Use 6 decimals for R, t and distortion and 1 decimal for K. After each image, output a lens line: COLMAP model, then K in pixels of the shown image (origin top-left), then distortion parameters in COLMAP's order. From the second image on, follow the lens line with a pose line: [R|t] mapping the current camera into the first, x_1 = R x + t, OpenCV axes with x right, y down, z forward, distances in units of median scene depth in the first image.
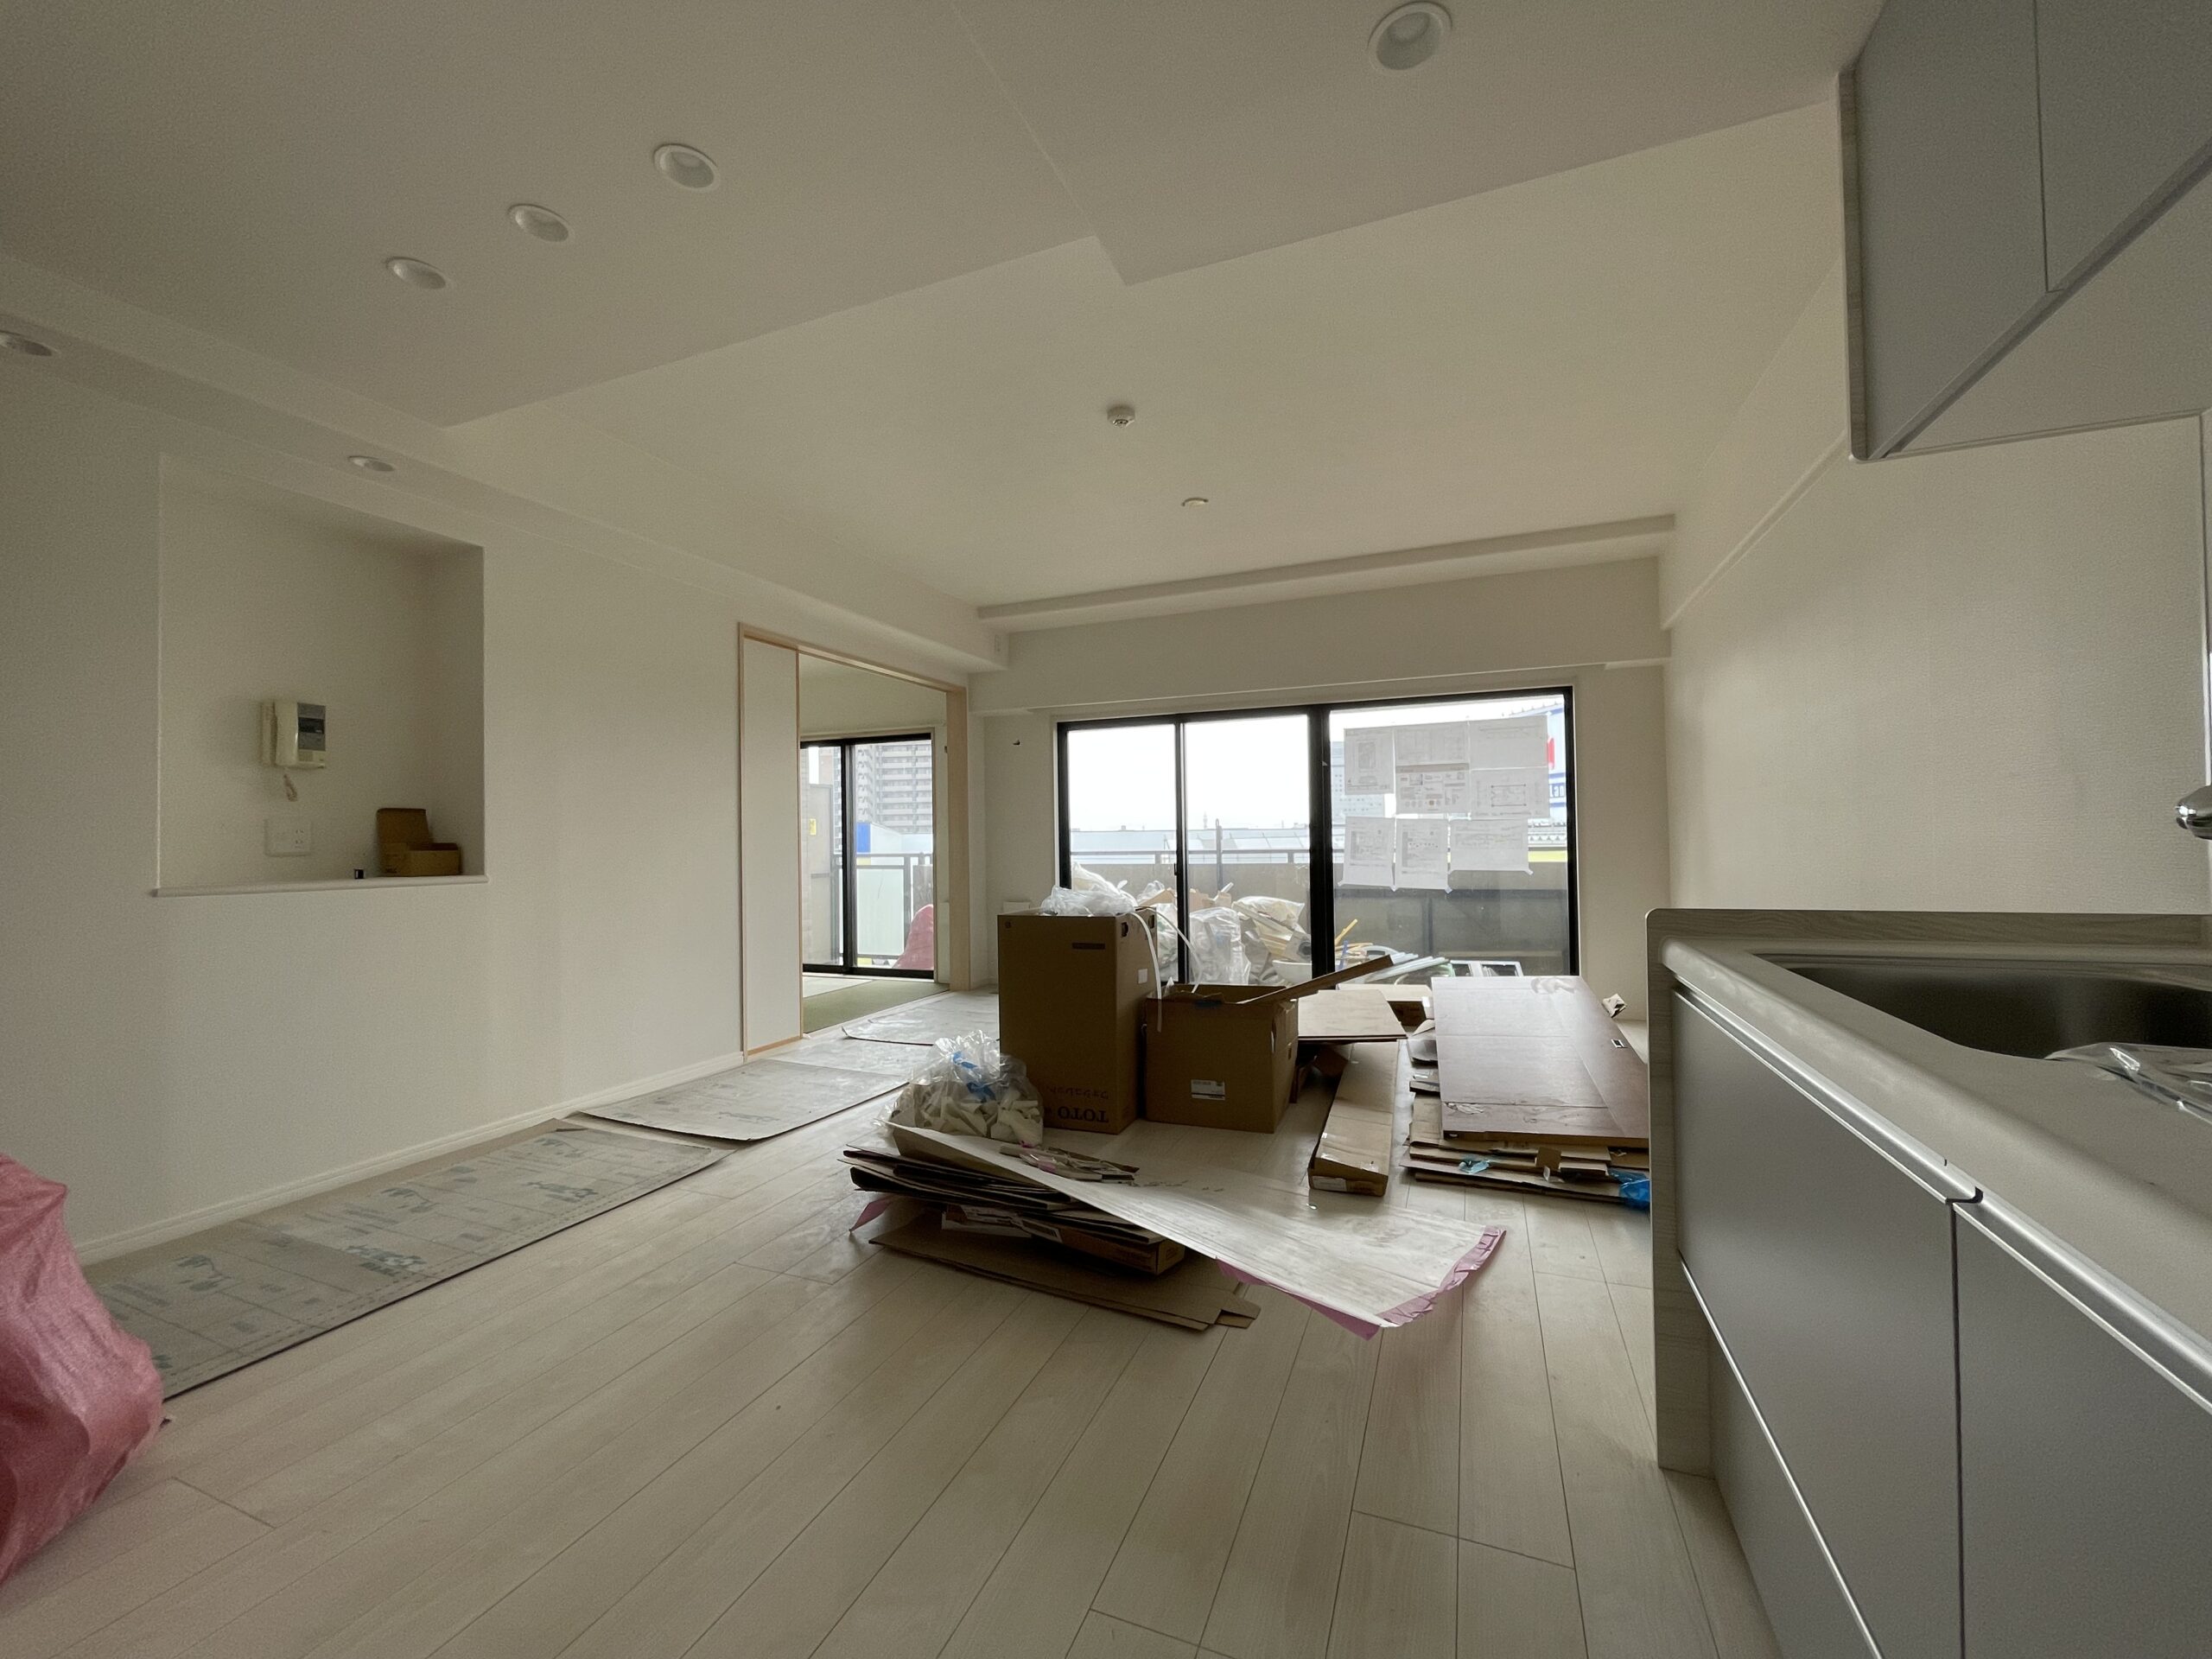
lens RADIAL K [[886.6, 0, 1099.5], [0, 886.6, 823.6], [0, 0, 1]] dist [-0.003768, -0.000198]
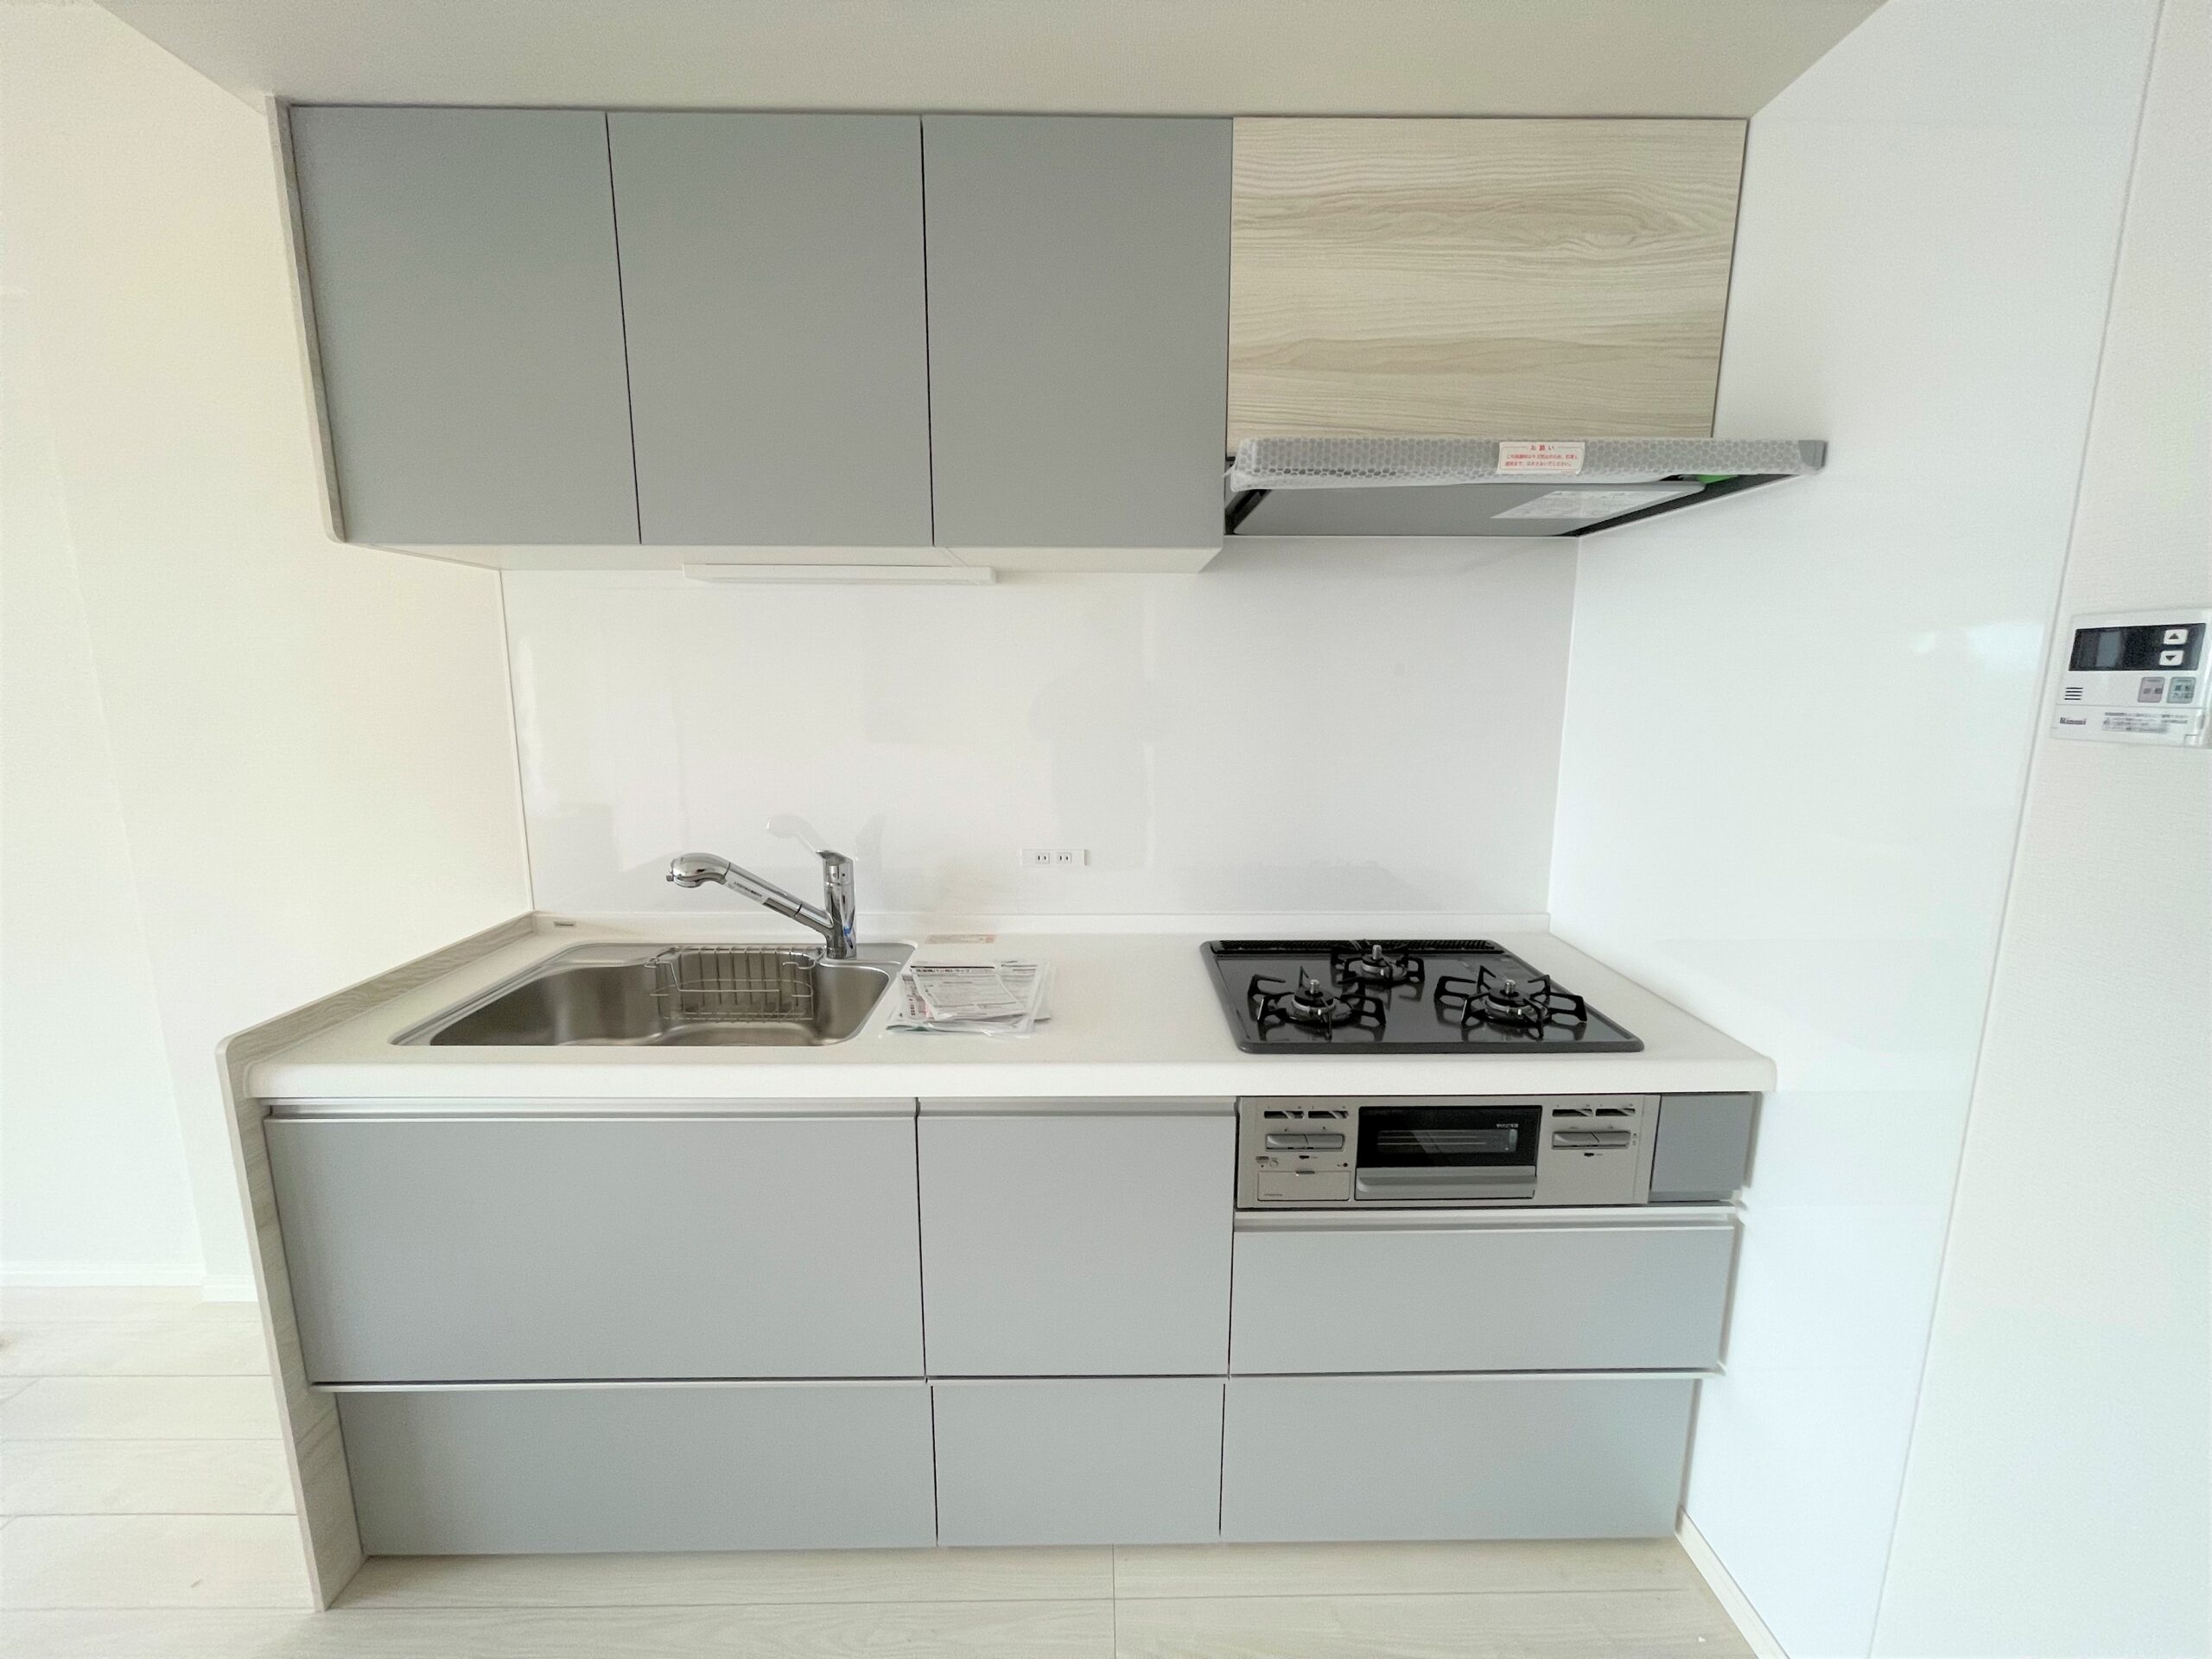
lens RADIAL K [[886.6, 0, 1099.5], [0, 886.6, 823.6], [0, 0, 1]] dist [-0.003768, -0.000198]
pose [[-0.406598, -0.136211, 0.903396, -0.448303], [-0.007251, 0.989273, 0.145896, -0.245310], [-0.913578, 0.052771, -0.403224, 0.633222]]
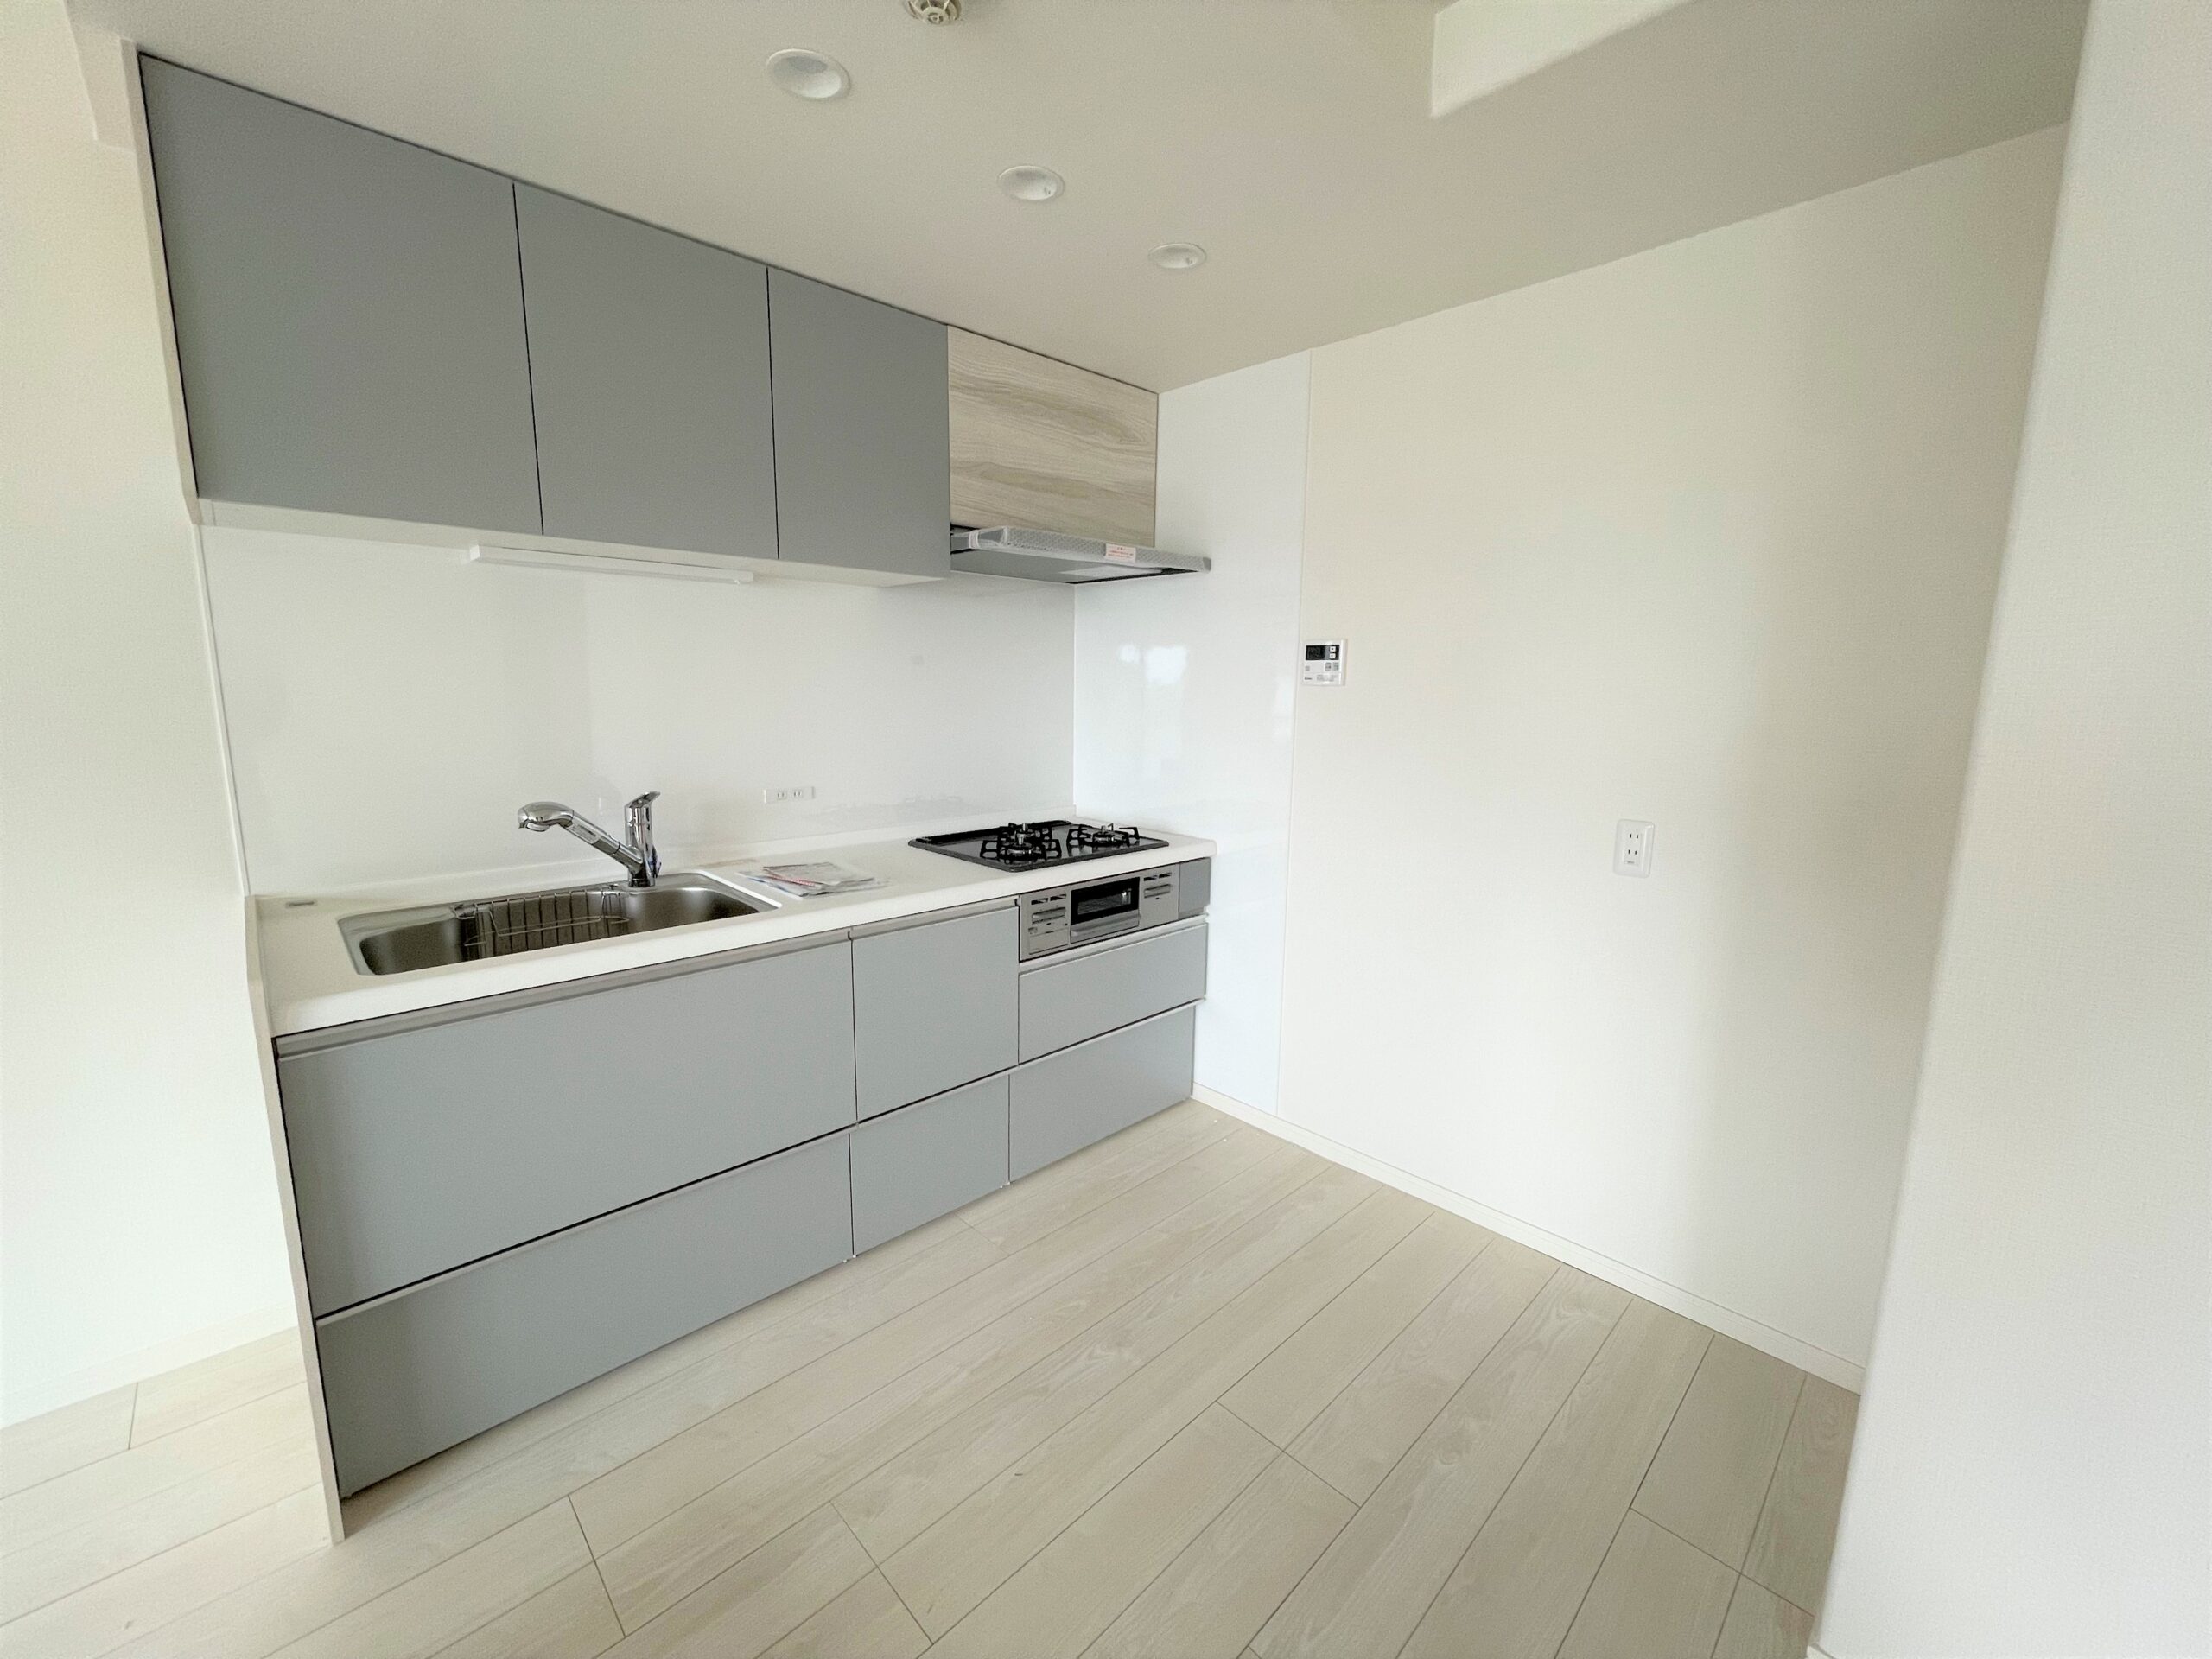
lens RADIAL K [[886.6, 0, 1099.5], [0, 886.6, 823.6], [0, 0, 1]] dist [-0.003768, -0.000198]
pose [[-0.917874, -0.059343, 0.392410, -0.480239], [-0.004431, 0.990228, 0.139387, -0.189078], [-0.396847, 0.126201, -0.909168, 1.538677]]
